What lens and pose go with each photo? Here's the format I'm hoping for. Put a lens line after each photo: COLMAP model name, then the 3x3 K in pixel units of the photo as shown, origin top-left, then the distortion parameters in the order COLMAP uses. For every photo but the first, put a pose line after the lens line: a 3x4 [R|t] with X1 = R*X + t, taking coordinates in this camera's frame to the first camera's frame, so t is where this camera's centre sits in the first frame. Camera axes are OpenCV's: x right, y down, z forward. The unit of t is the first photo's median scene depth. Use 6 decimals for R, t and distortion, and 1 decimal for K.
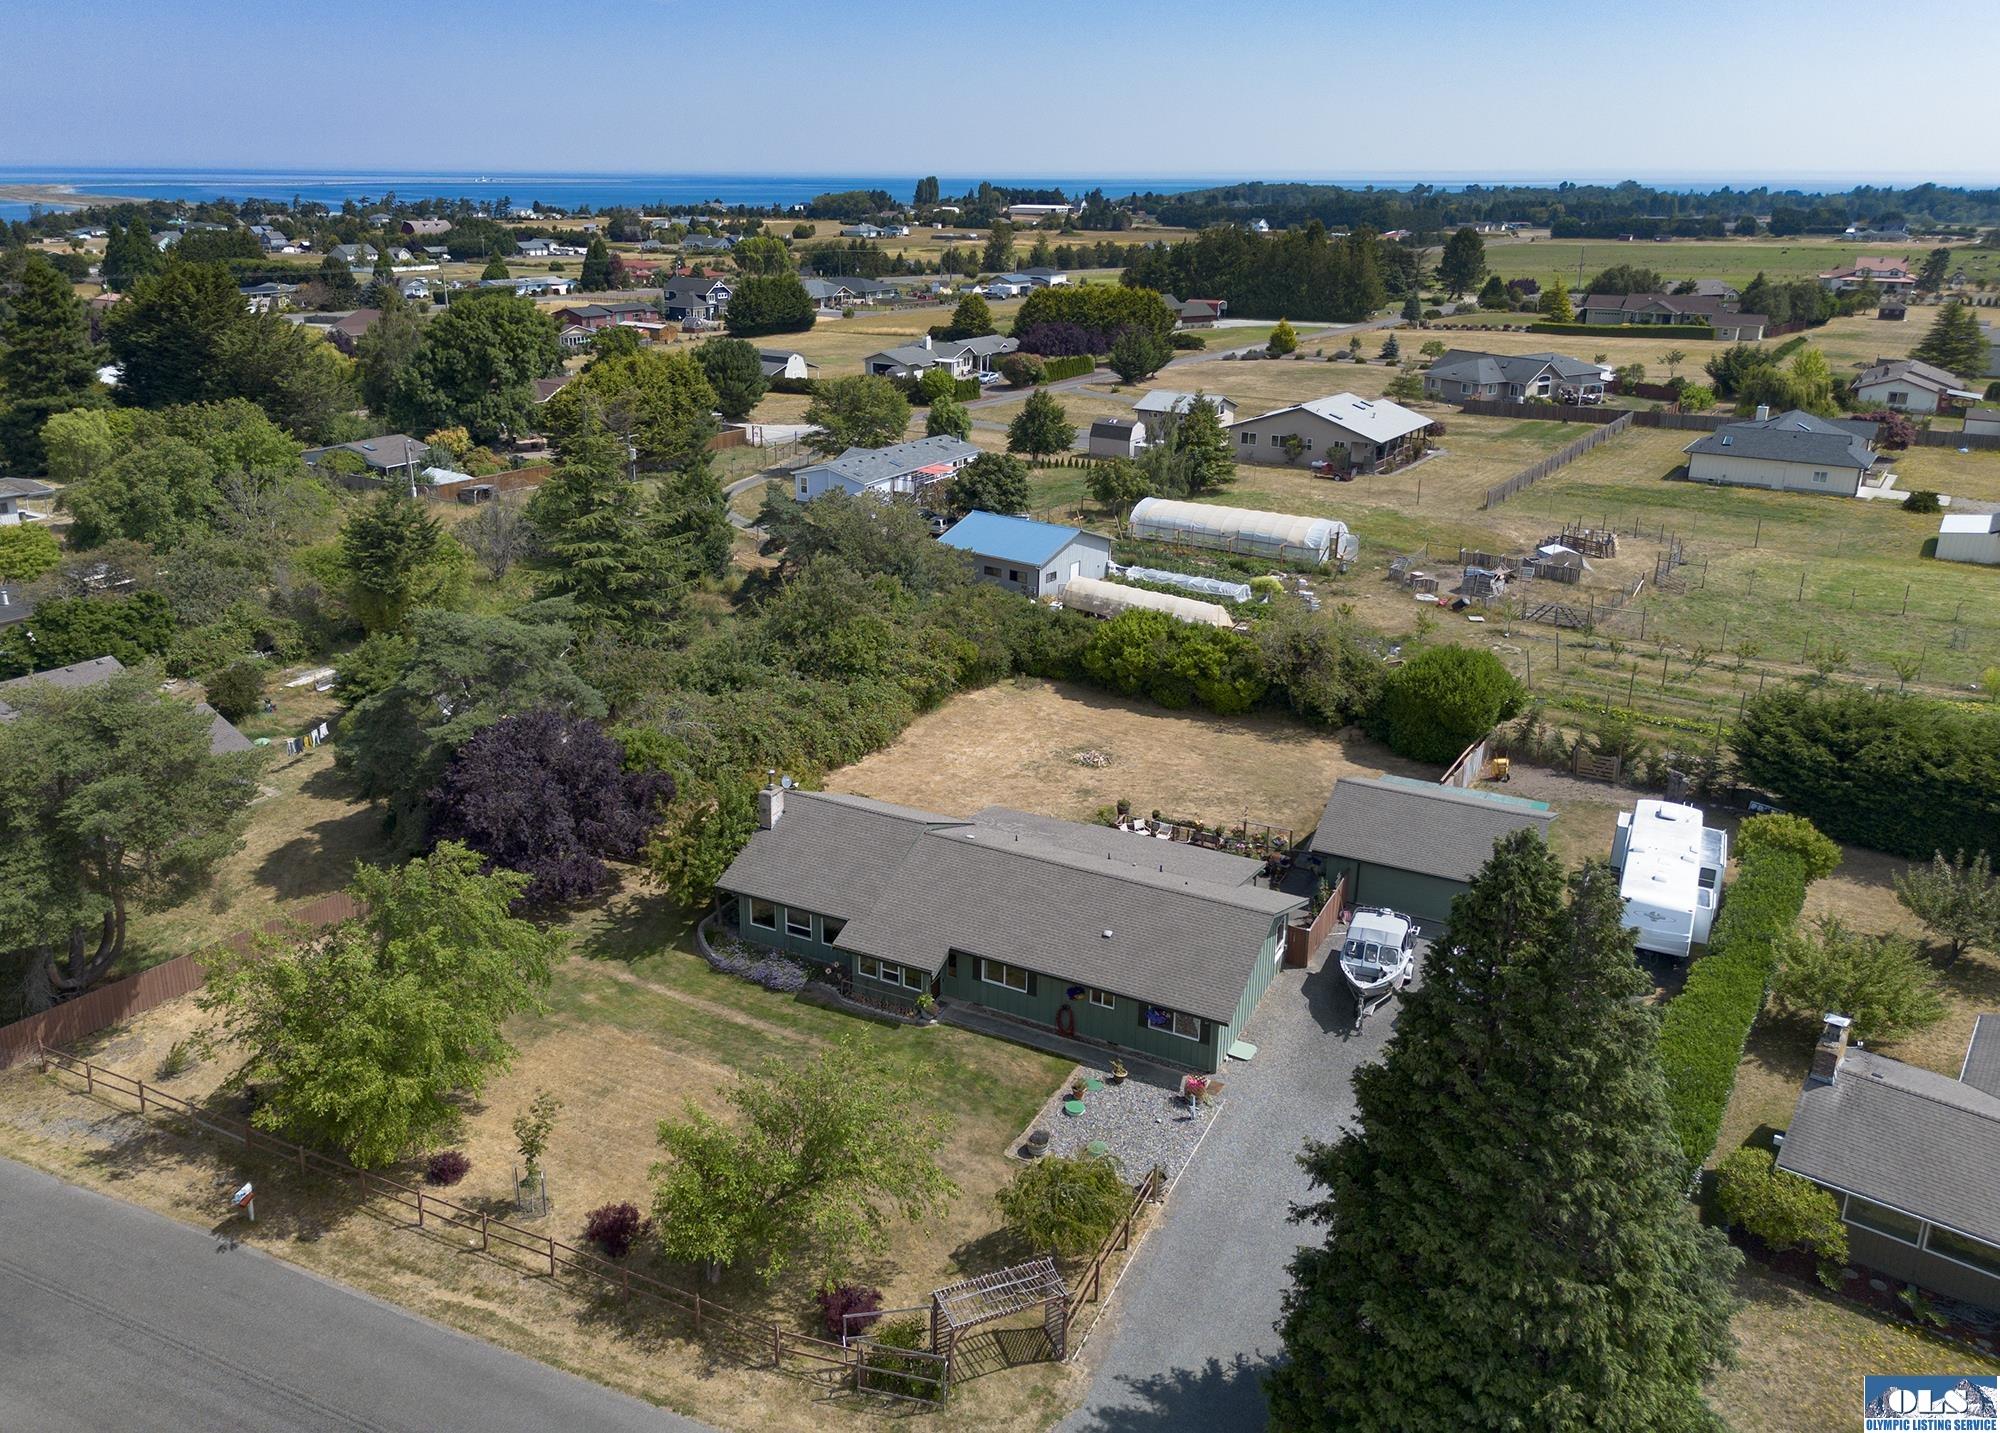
lens RADIAL K [[1495.4, 0, 939.2], [0, 1495.4, 638.0], [0, 0, 1]] dist [0.086807, -0.098159]
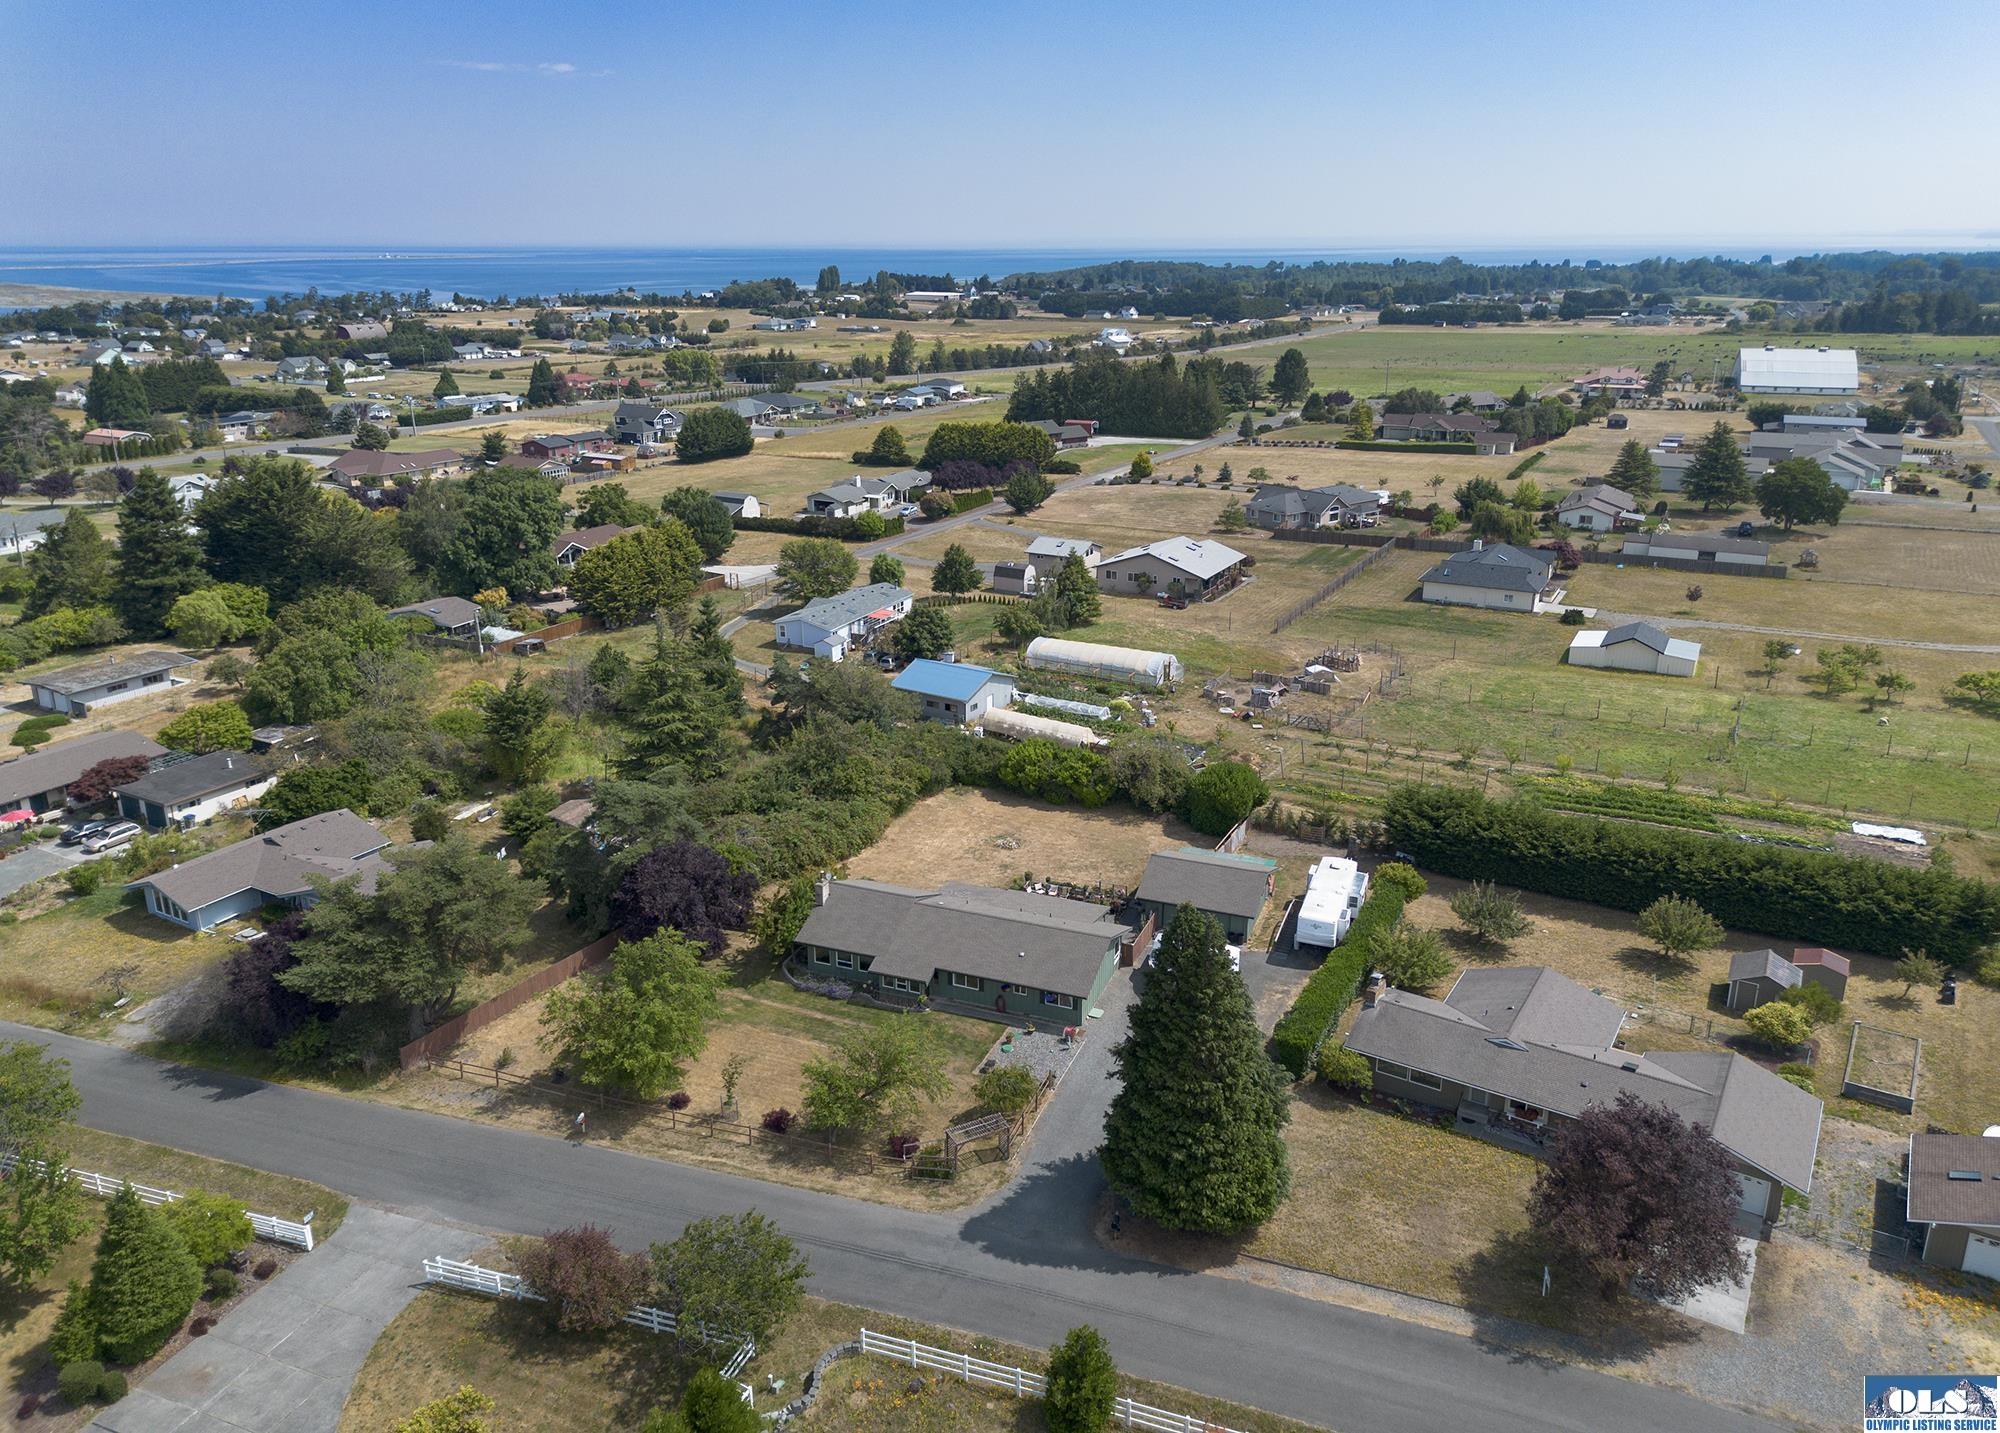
lens RADIAL K [[1403.5, 0, 1000.7], [0, 1403.5, 691.6], [0, 0, 1]] dist [0.102117, -0.126033]
pose [[0.993728, -0.041516, 0.103832, -0.055628], [0.040576, 0.999114, 0.011158, -0.102079], [-0.104204, -0.006875, 0.994532, -0.499192]]
